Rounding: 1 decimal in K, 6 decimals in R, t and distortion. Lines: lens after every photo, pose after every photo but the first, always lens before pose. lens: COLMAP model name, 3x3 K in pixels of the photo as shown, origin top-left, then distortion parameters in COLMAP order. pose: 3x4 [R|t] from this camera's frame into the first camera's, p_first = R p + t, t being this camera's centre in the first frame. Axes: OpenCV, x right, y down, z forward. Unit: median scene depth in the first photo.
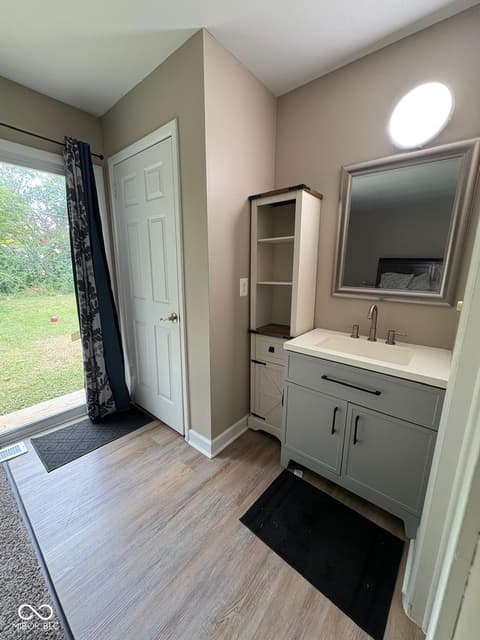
lens RADIAL K [[253.8, 0, 240.0], [0, 253.8, 320.0], [0, 0, 1]] dist [0.000902, 0.000080]
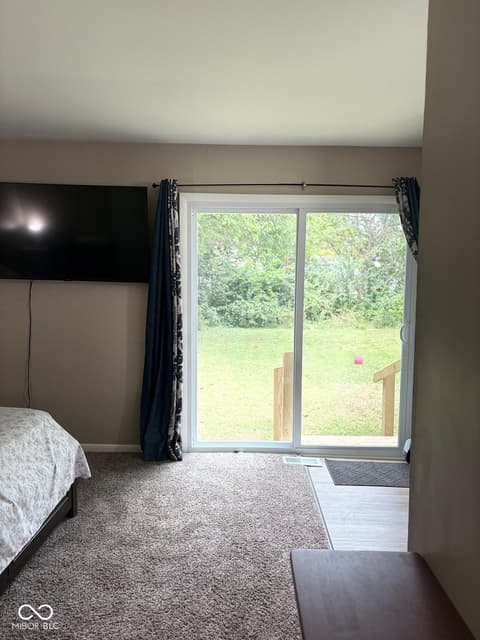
lens RADIAL K [[489.5, 0, 240.0], [0, 489.5, 320.0], [0, 0, 1]] dist [-0.002754, -0.002162]
pose [[0.636453, 0.059579, -0.769011, 0.113116], [-0.162352, 0.985024, -0.058052, 0.018972], [0.754035, 0.161798, 0.636594, -0.154020]]
